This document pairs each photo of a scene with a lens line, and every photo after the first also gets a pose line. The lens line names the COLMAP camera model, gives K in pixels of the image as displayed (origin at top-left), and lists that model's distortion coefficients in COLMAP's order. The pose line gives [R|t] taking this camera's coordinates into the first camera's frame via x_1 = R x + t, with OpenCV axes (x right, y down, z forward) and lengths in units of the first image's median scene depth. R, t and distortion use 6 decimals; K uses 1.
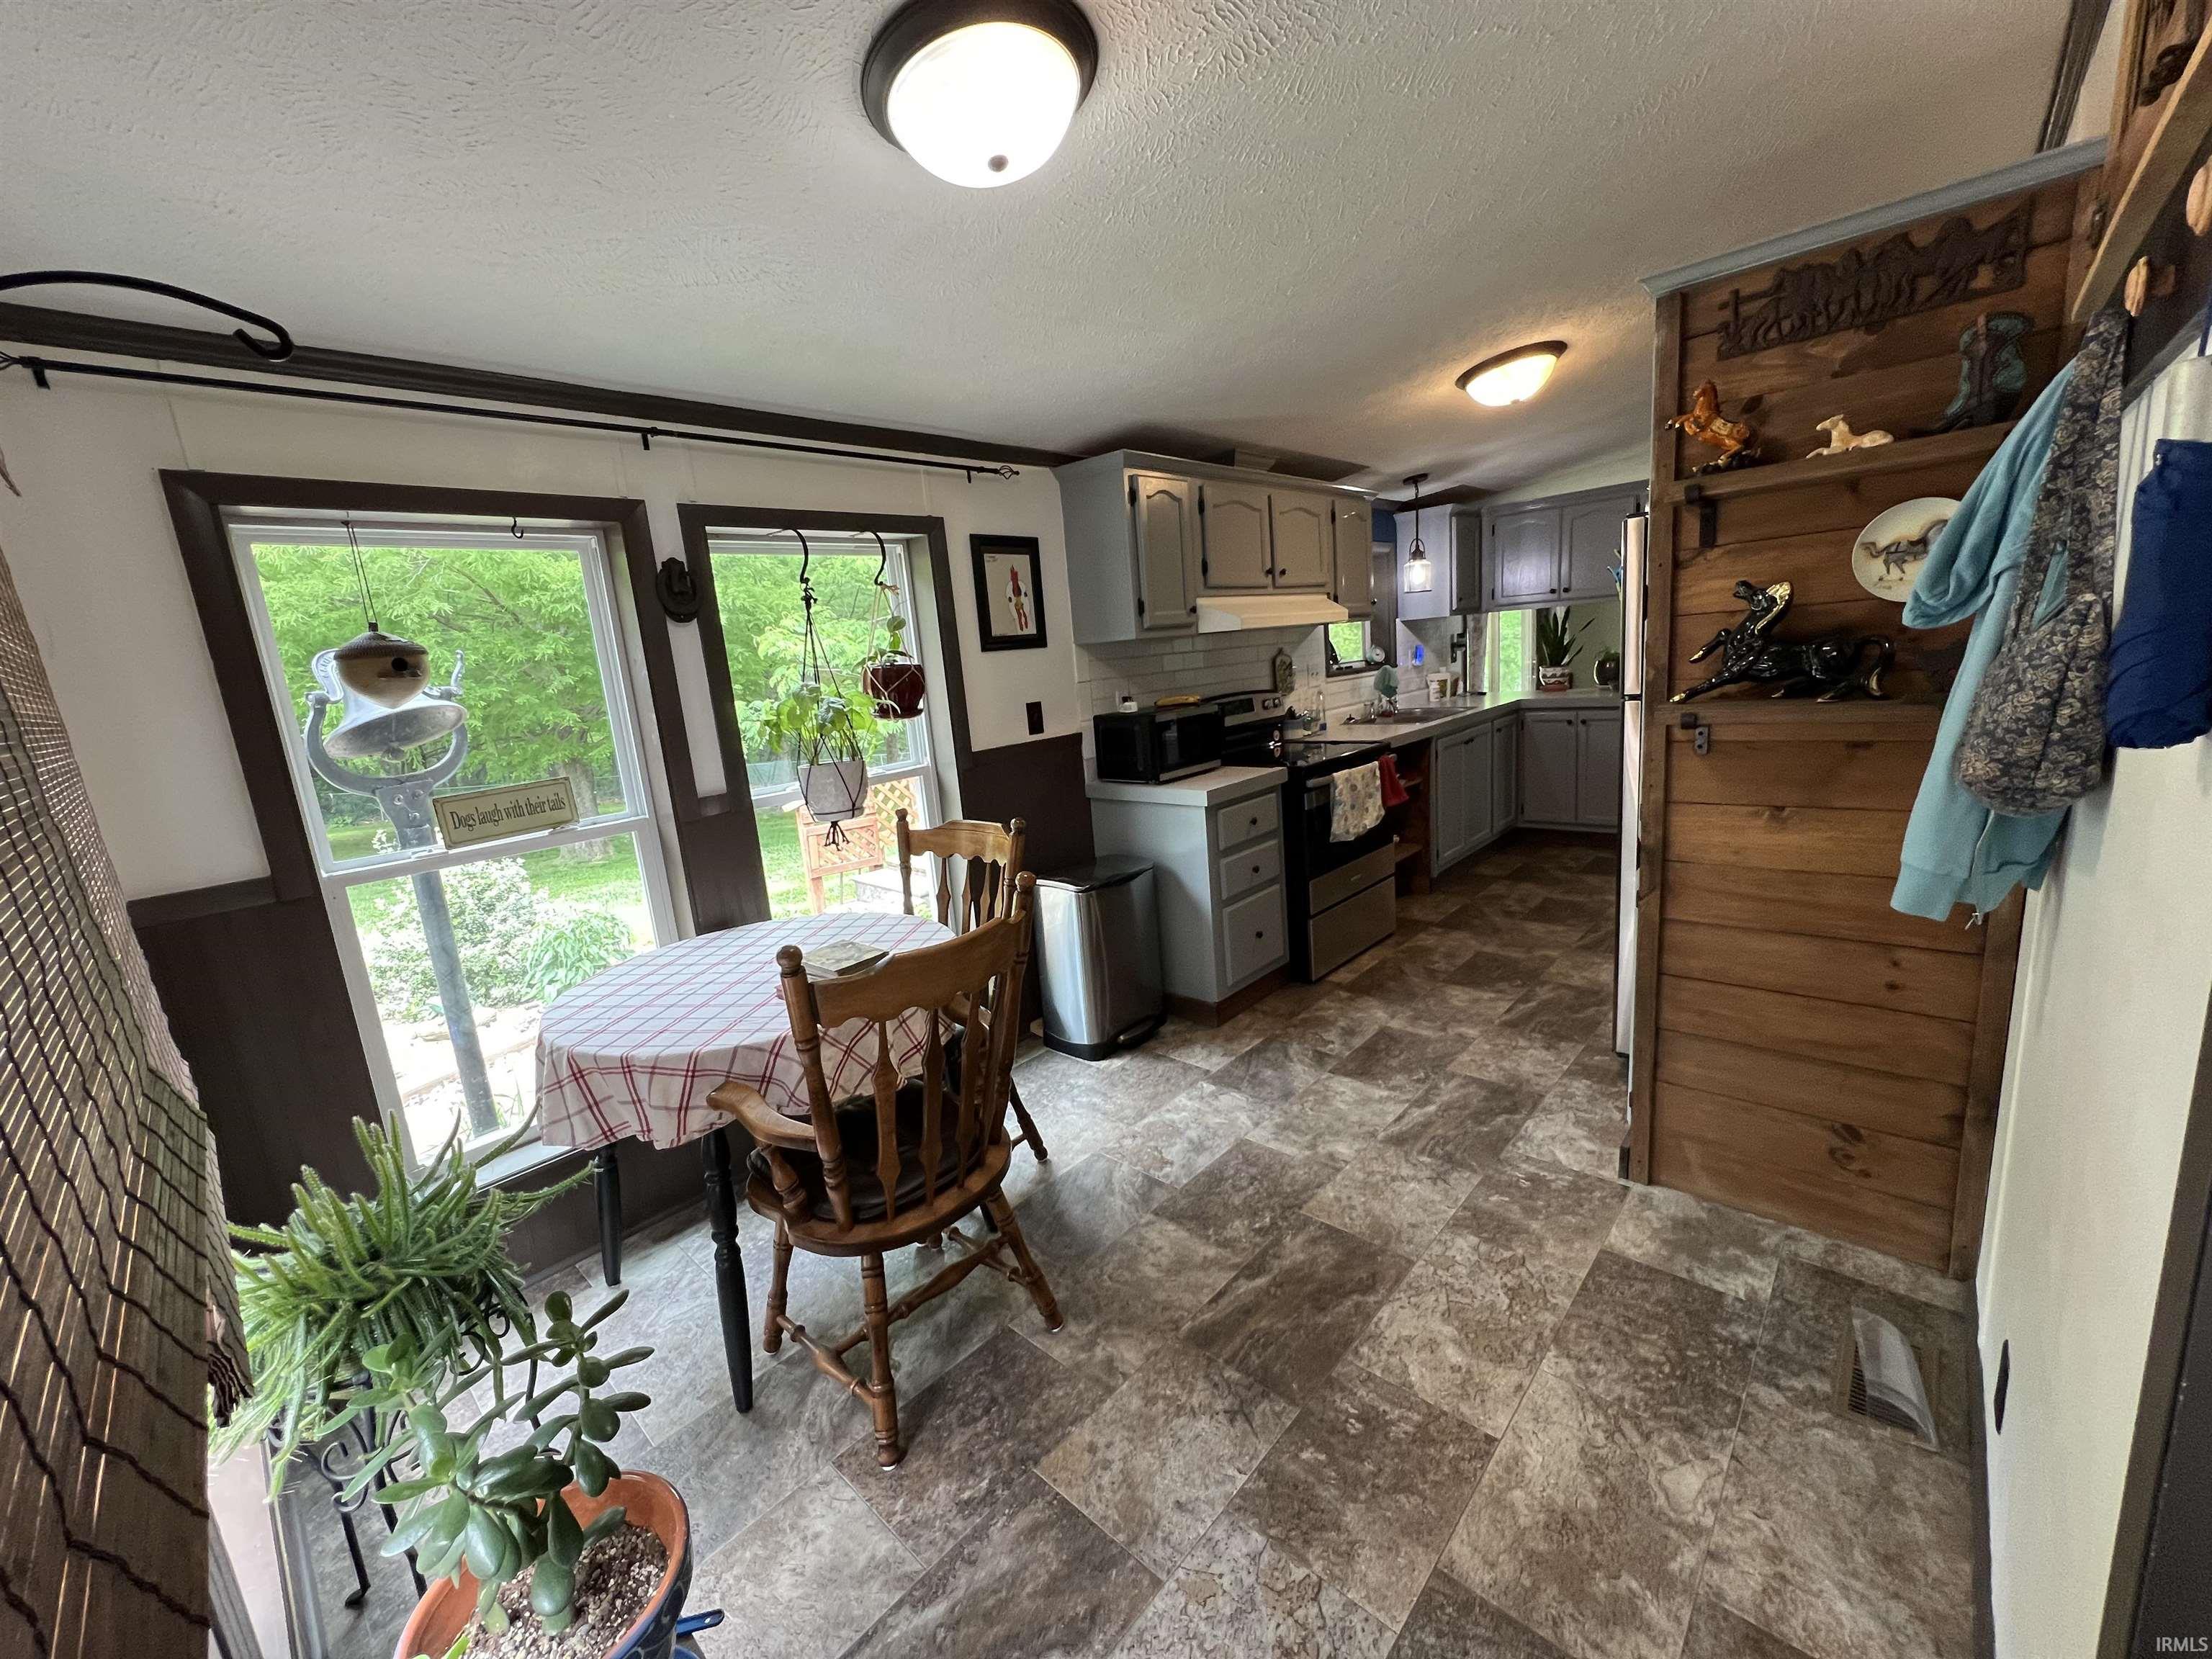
lens RADIAL K [[854.8, 0, 1106.0], [0, 854.8, 829.5], [0, 0, 1]] dist [0.000327, 0.000068]
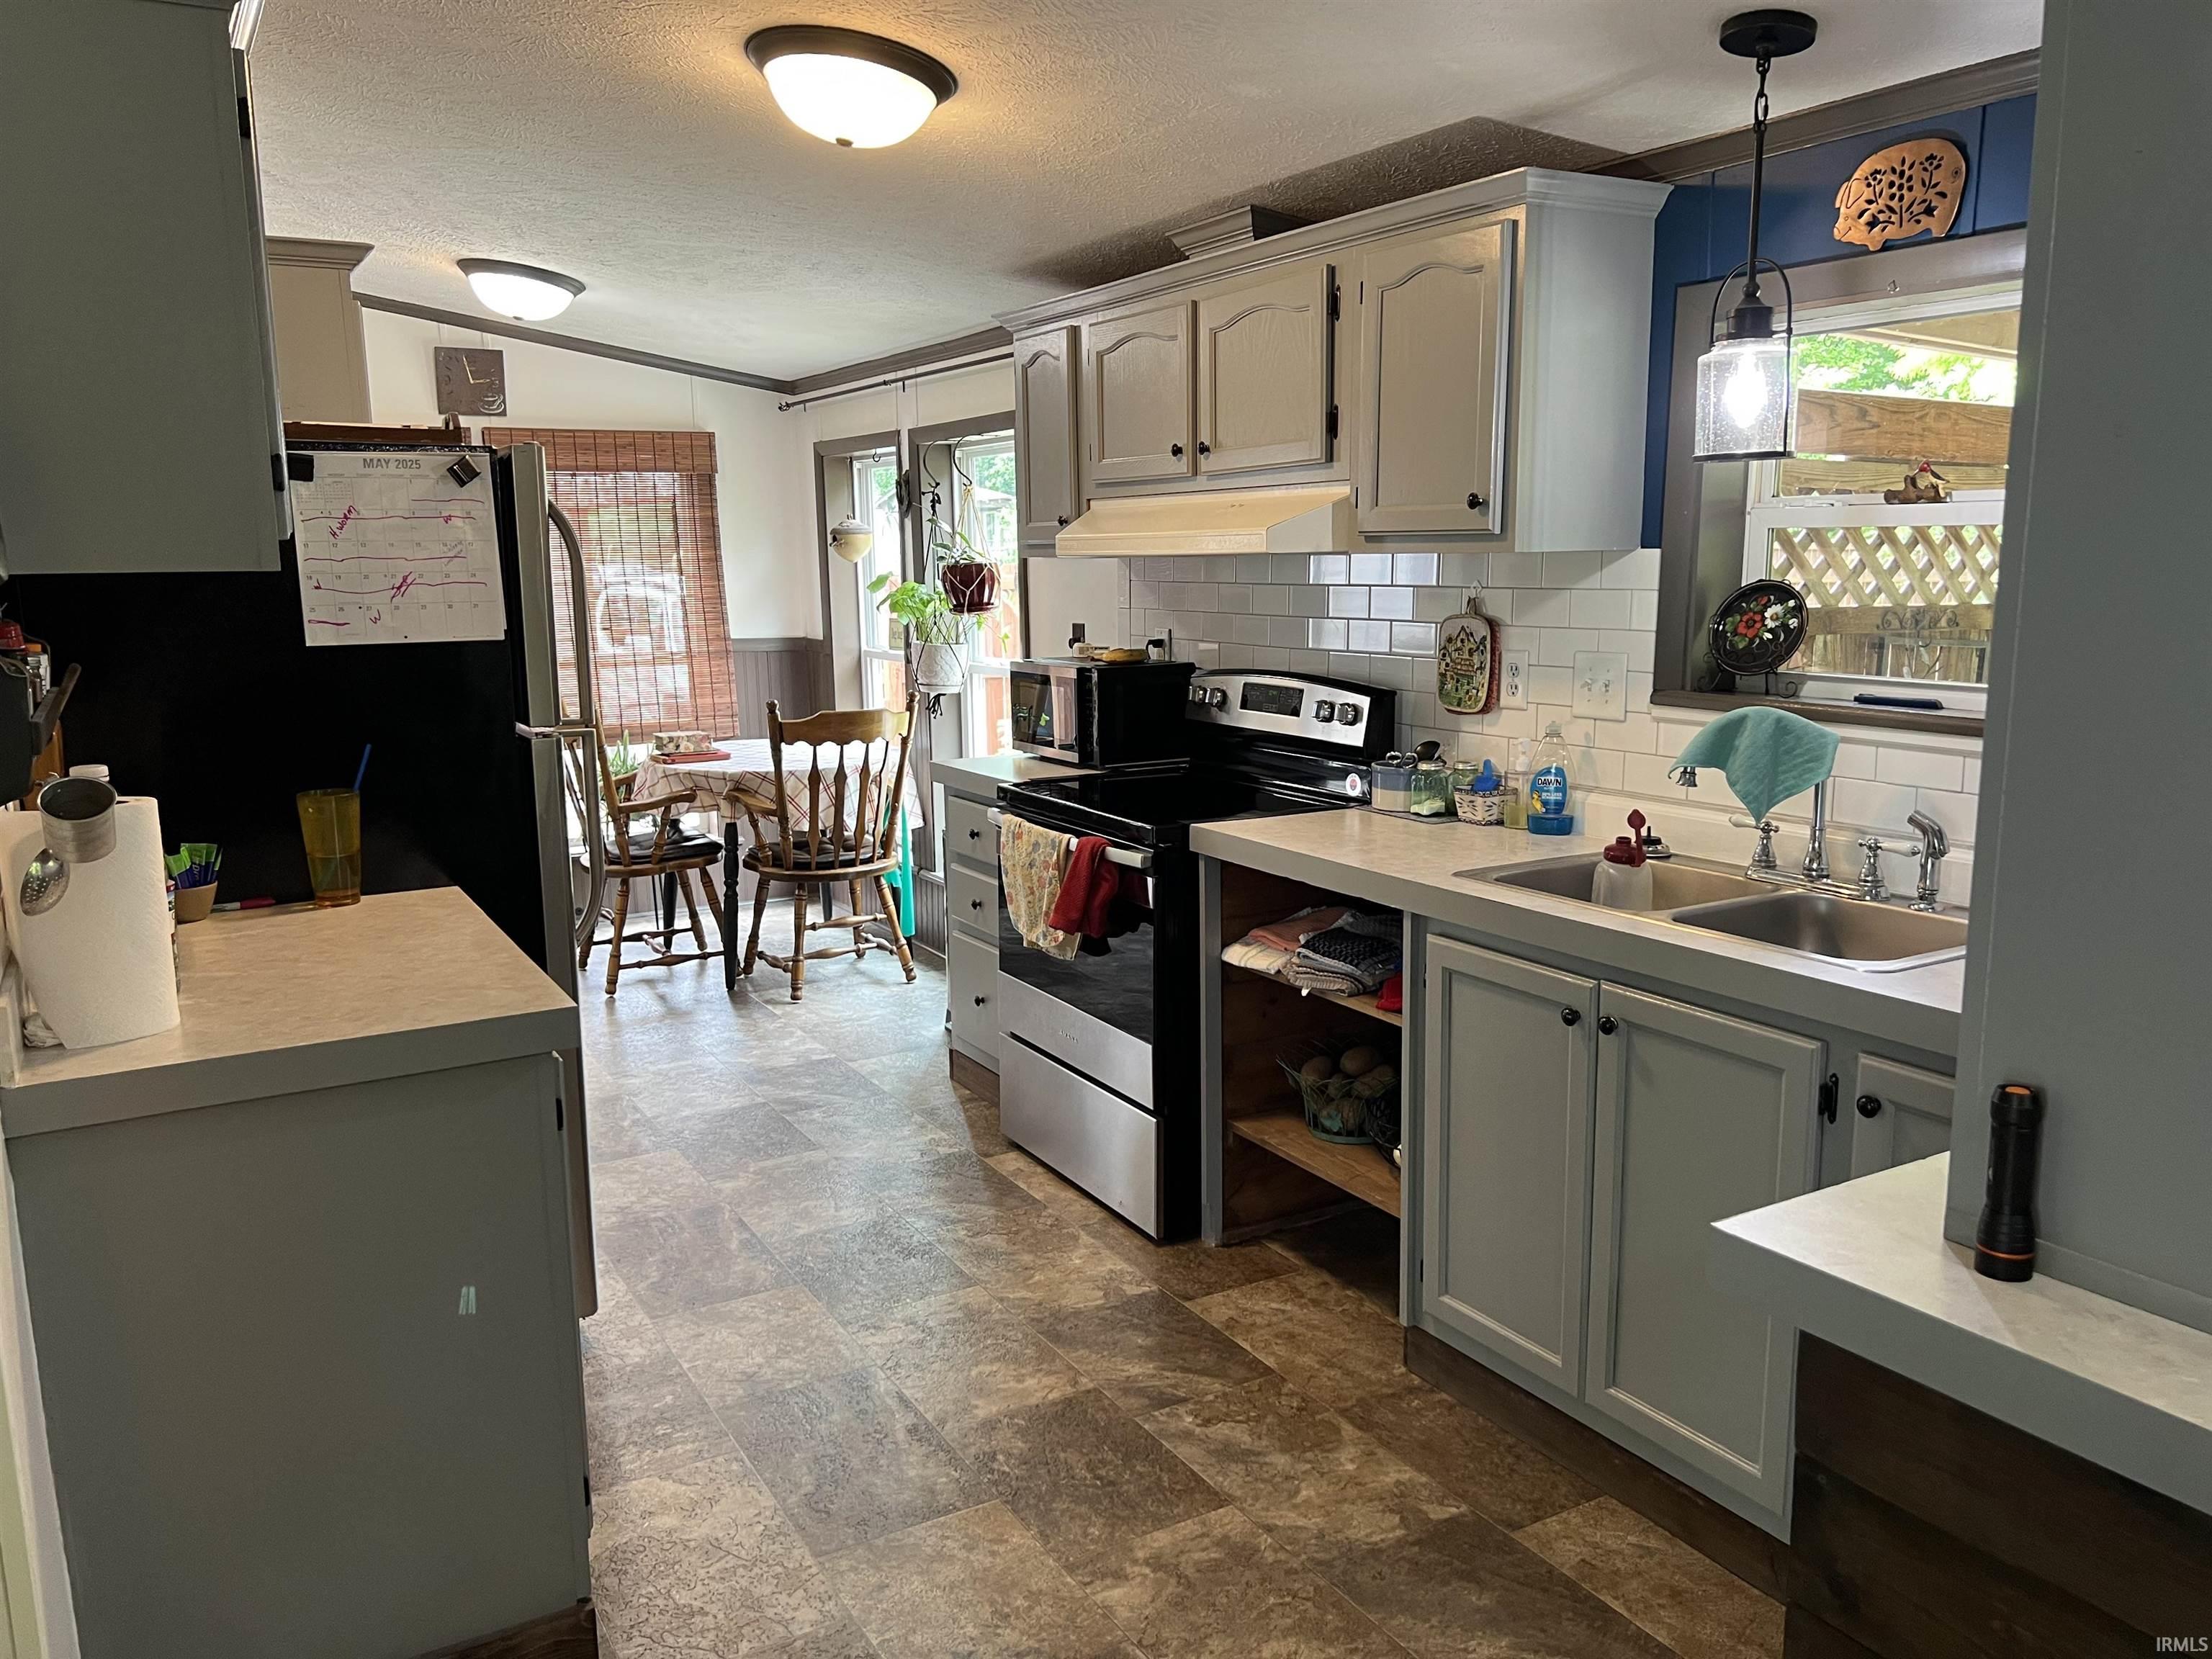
lens RADIAL K [[1673.9, 0, 1106.0], [0, 1673.9, 829.5], [0, 0, 1]] dist [0.054497, -0.040647]
pose [[-0.272993, 0.238293, -0.932036, 1.163538], [-0.170889, 0.941416, 0.290745, -0.351846], [0.946716, 0.238646, -0.216278, 1.164317]]
